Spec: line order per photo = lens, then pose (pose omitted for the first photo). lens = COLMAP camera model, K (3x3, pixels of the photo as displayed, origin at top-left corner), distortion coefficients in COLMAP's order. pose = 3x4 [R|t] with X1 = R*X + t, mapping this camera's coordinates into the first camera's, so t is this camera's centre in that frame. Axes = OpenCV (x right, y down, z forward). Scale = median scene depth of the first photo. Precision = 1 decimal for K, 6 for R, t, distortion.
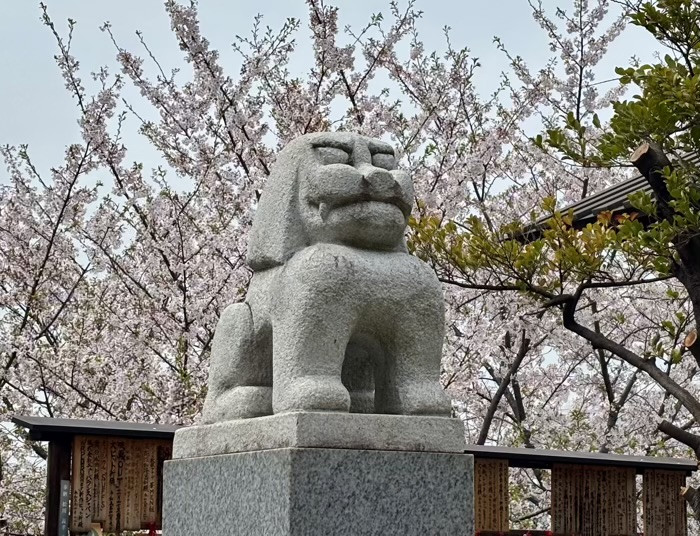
lens RADIAL K [[2083.7, 0, 350.0], [0, 2083.7, 268.0], [0, 0, 1]] dist [0.143307, 0.433578]
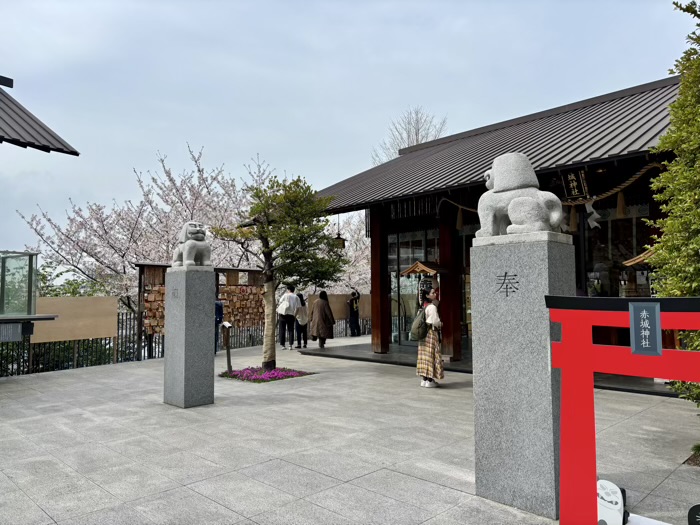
lens RADIAL K [[533.1, 0, 350.0], [0, 533.1, 262.5], [0, 0, 1]] dist [0.043353, -0.001401]
pose [[0.969039, 0.003483, 0.246882, 0.017809], [-0.023388, 0.996699, 0.077740, -0.026504], [-0.245796, -0.081107, 0.965922, -0.237663]]
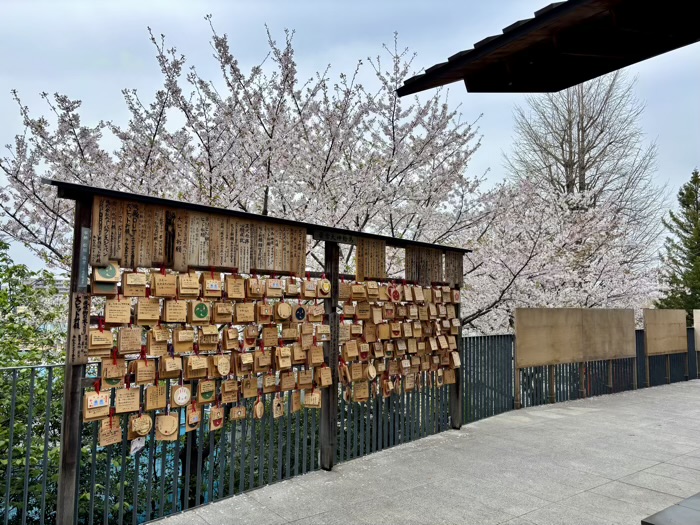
lens RADIAL K [[533.1, 0, 350.0], [0, 533.1, 262.5], [0, 0, 1]] dist [0.043353, -0.001401]
pose [[0.995092, 0.009657, 0.098477, -0.001098], [-0.015248, 0.998304, 0.056181, 0.073515], [-0.097767, -0.057406, 0.993552, 0.462203]]
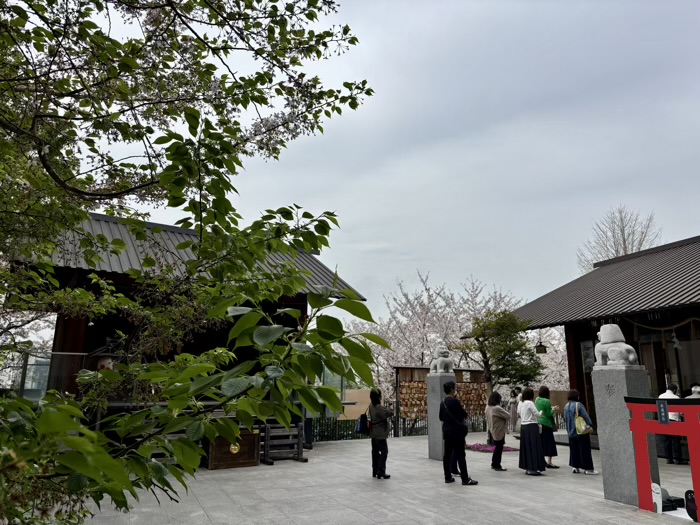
lens RADIAL K [[541.4, 0, 358.2], [0, 541.4, 249.7], [0, 0, 1]] dist [0.037099, -0.001726]
pose [[0.992751, -0.028158, -0.116844, -0.031738], [0.015409, 0.993964, -0.108617, -0.087681], [0.119197, 0.106029, 0.987193, -0.629955]]
